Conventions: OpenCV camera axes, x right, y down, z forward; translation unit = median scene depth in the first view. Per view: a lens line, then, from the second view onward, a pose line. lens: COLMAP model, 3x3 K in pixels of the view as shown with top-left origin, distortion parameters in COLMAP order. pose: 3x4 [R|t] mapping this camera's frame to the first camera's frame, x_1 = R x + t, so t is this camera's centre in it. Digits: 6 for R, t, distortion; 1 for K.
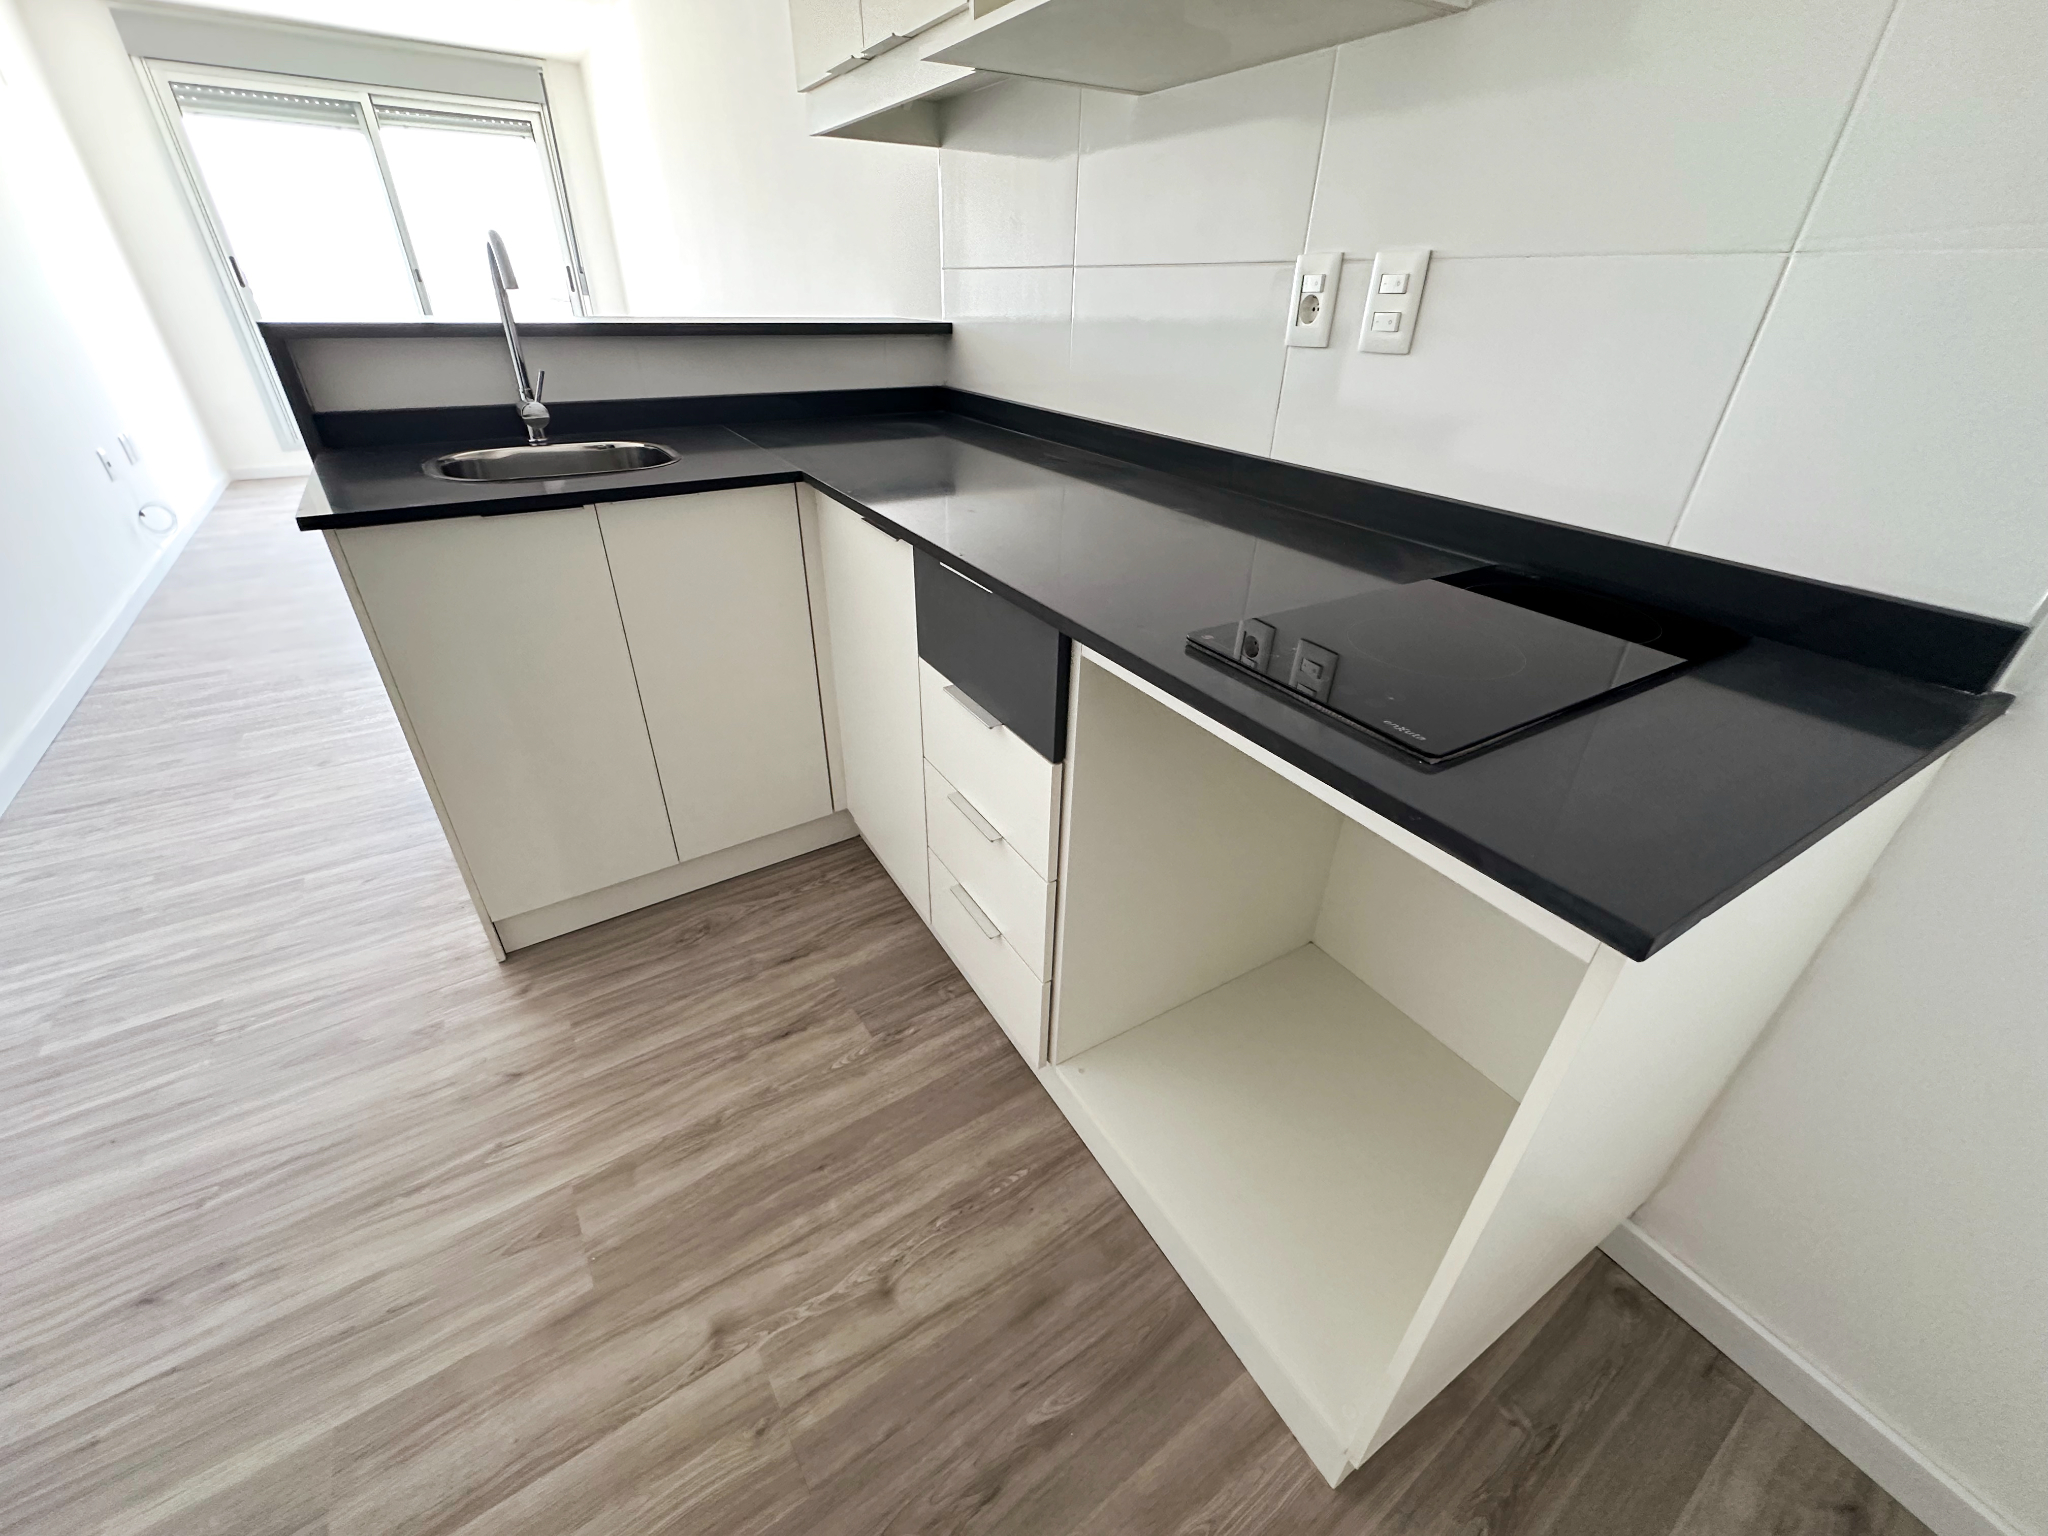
lens RADIAL K [[815.2, 0, 1024.0], [0, 815.2, 768.0], [0, 0, 1]] dist [-0.000226, -0.000065]
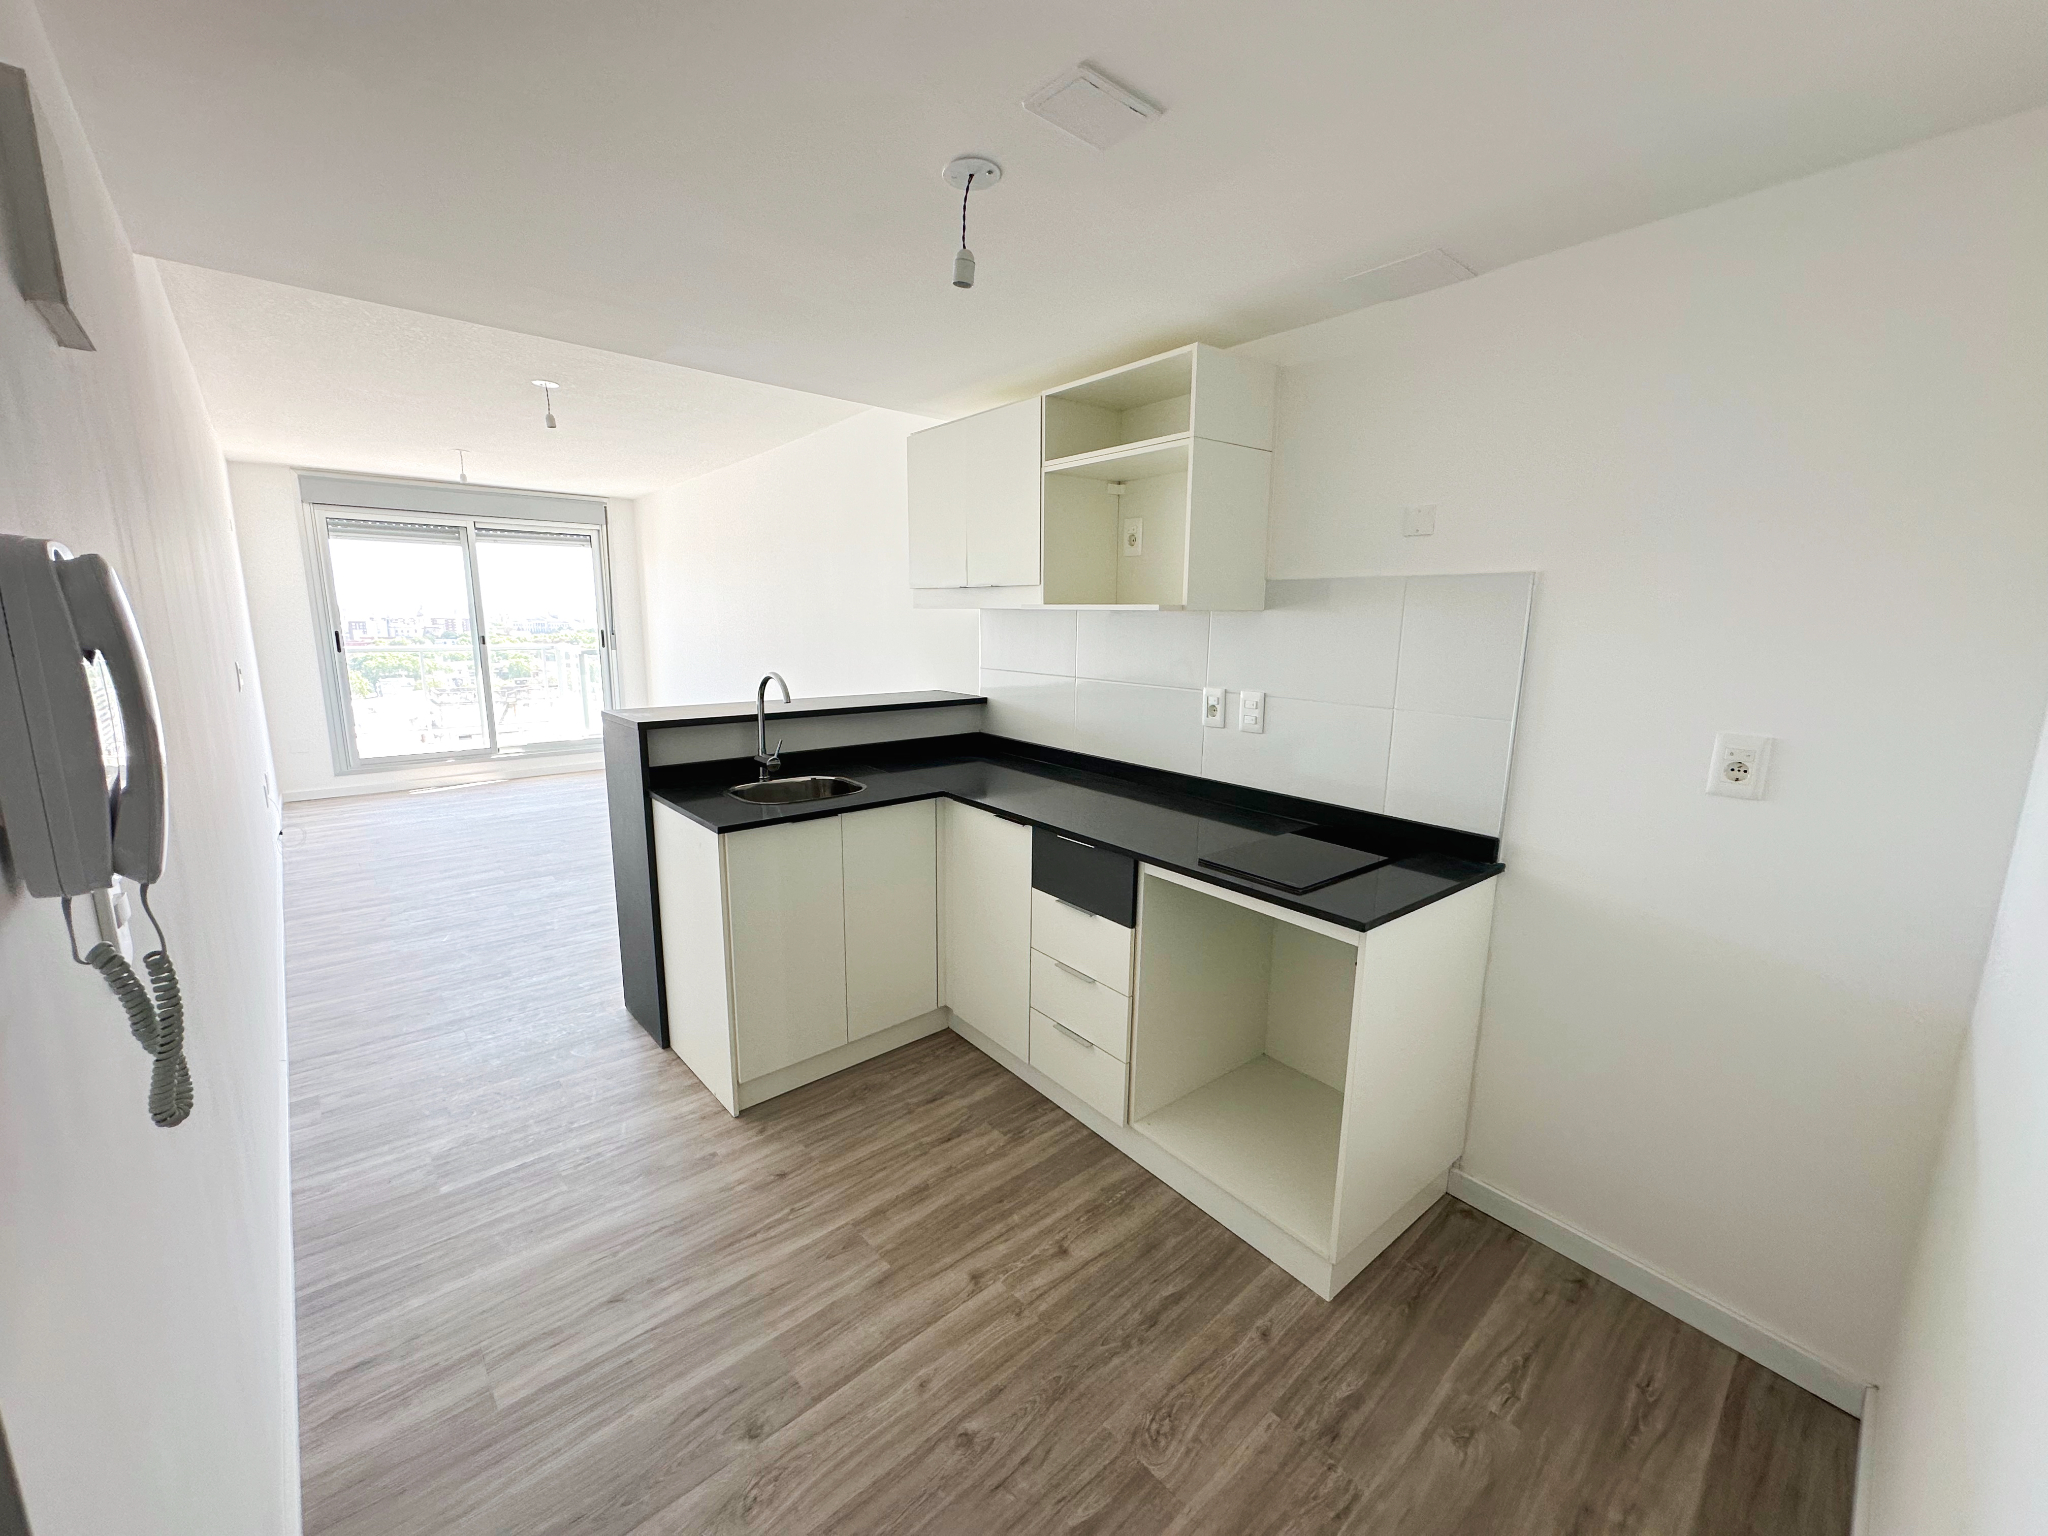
lens RADIAL K [[815.2, 0, 1024.0], [0, 815.2, 768.0], [0, 0, 1]] dist [-0.000226, -0.000065]
pose [[0.991120, -0.031254, 0.129244, -0.399271], [0.072744, 0.941078, -0.330274, 0.225658], [-0.111306, 0.336743, 0.934995, -0.839104]]
